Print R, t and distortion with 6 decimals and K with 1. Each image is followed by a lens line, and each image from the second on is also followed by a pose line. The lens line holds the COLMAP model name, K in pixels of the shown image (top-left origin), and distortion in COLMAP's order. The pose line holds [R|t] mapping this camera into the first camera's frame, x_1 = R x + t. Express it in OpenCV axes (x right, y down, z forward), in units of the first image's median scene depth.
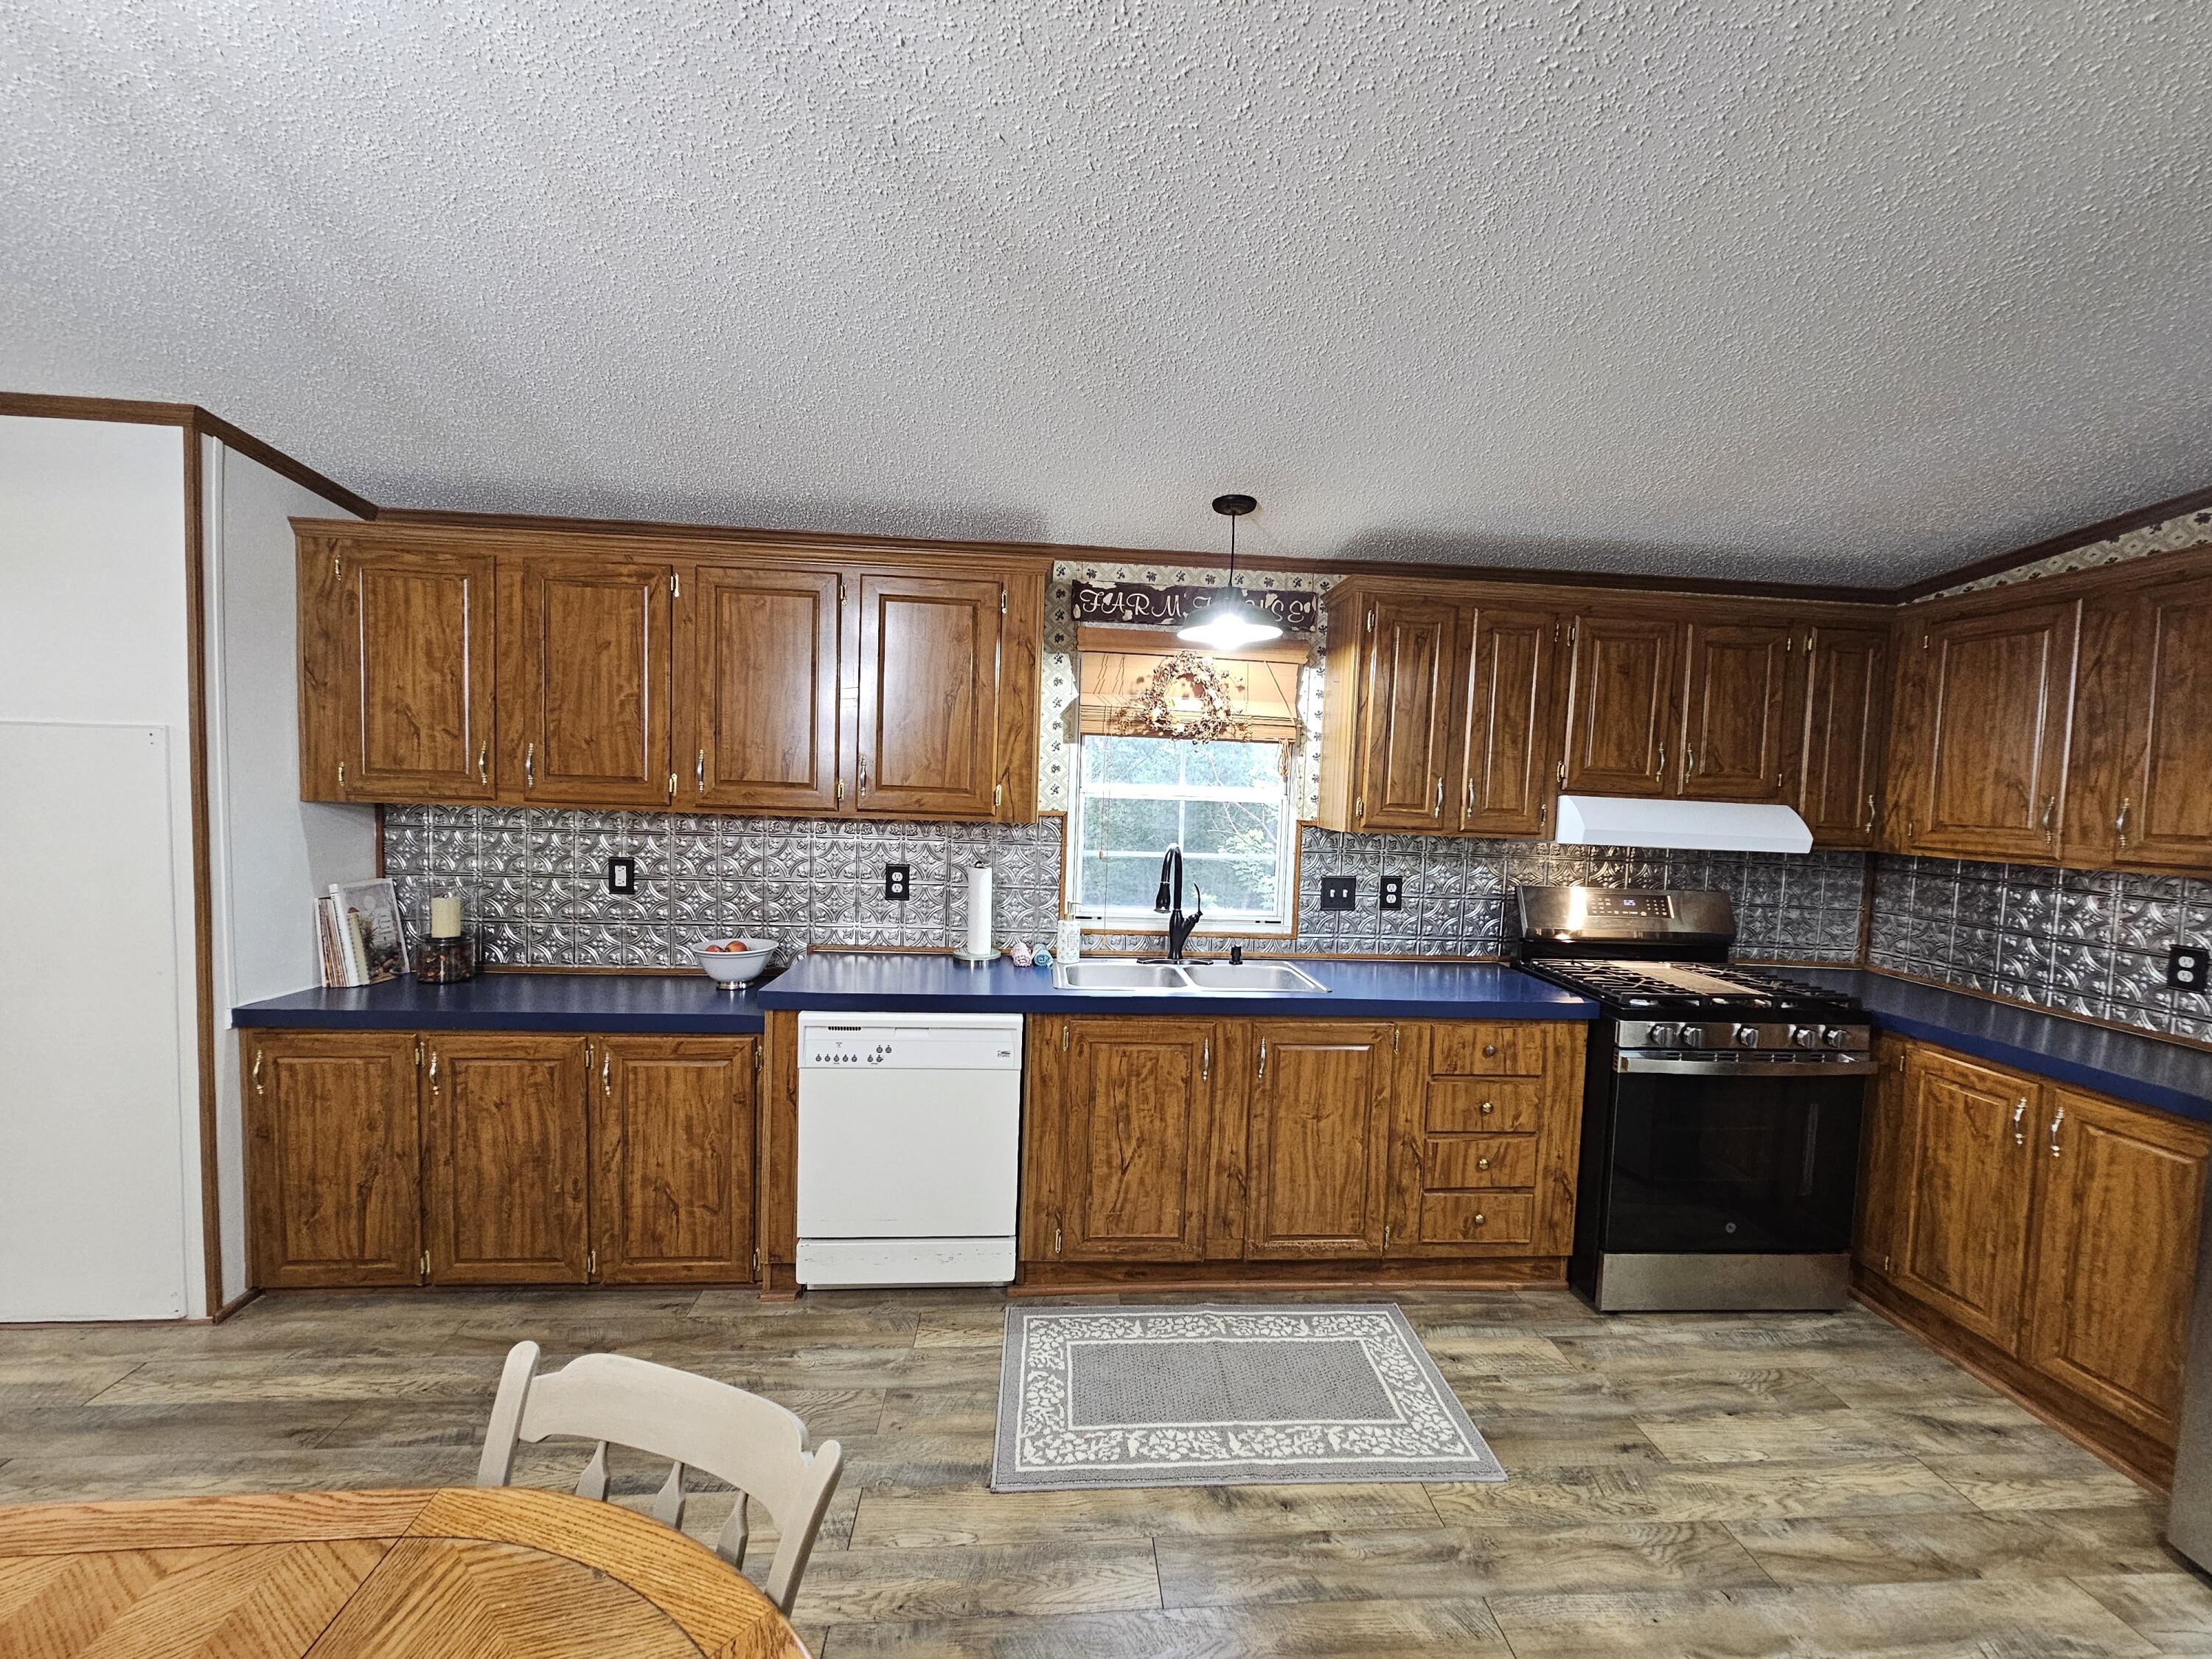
lens RADIAL K [[929.3, 0, 1108.0], [0, 929.3, 841.0], [0, 0, 1]] dist [0.002207, 0.000013]
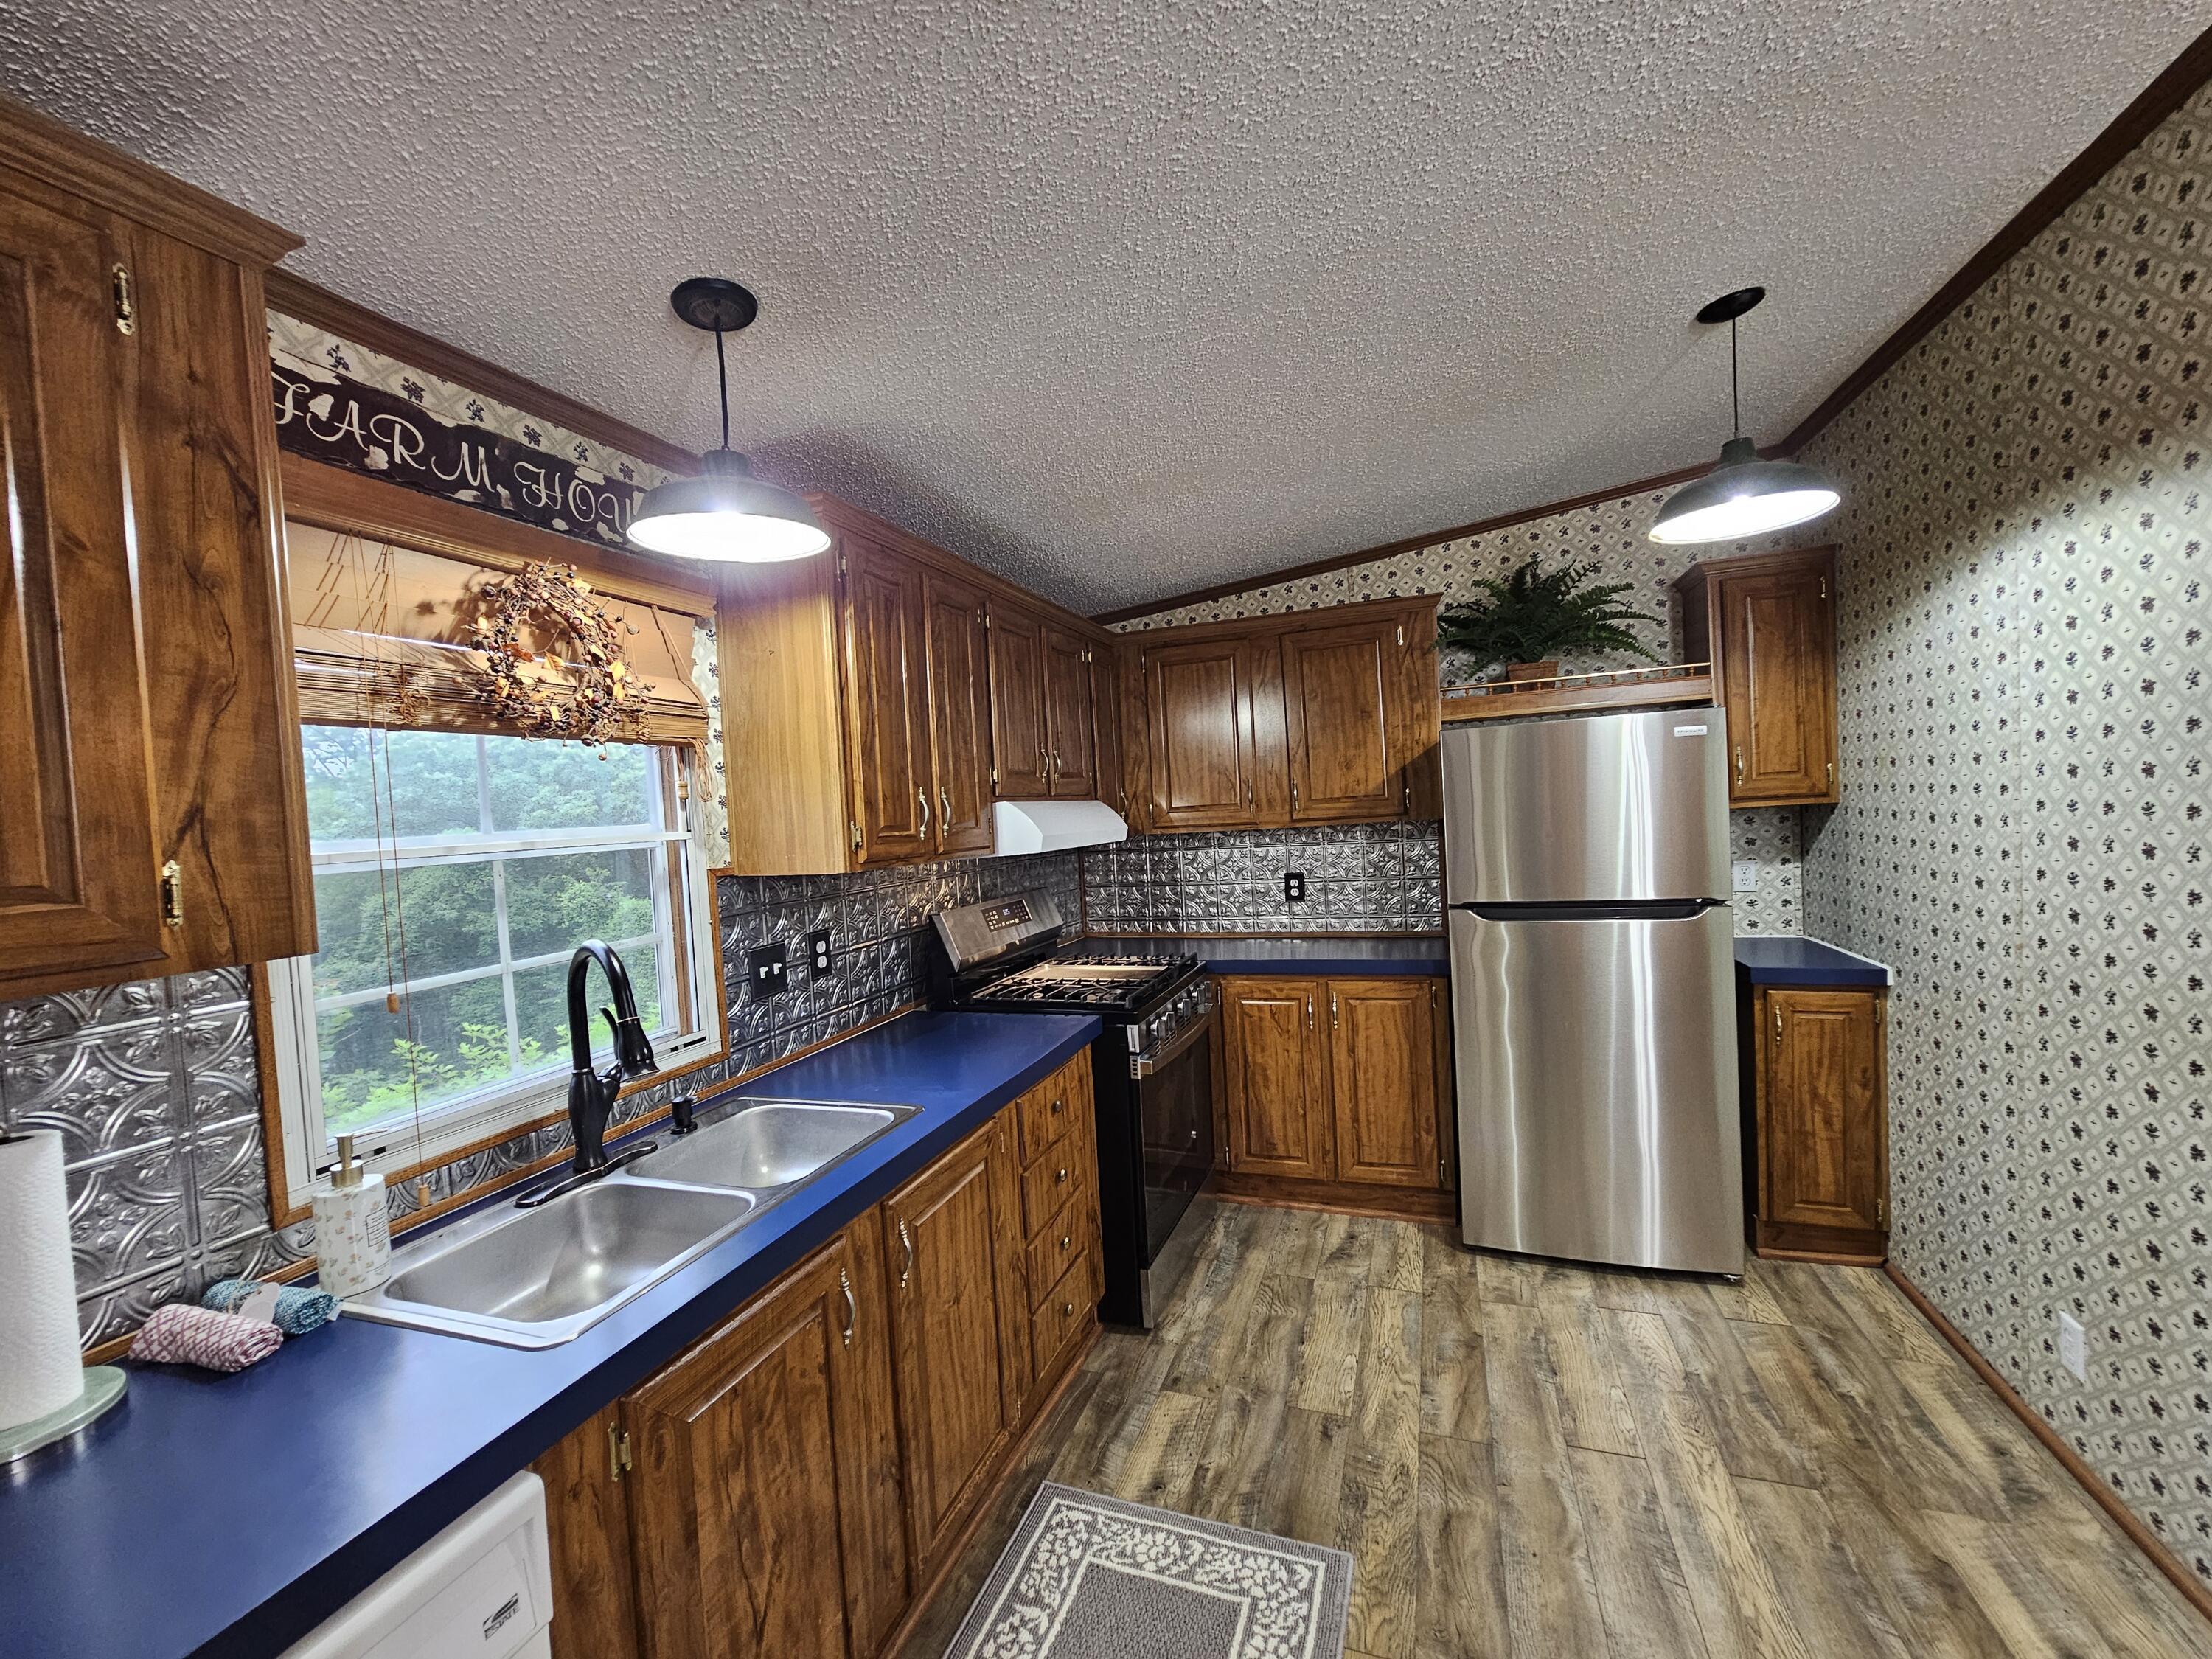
lens RADIAL K [[909.9, 0, 1110.4], [0, 909.9, 837.2], [0, 0, 1]] dist [-0.003557, -0.000113]
pose [[0.392877, -0.090239, 0.915153, -0.279511], [0.128081, 0.990843, 0.042717, -0.040258], [-0.910628, 0.100432, 0.400837, 0.574377]]
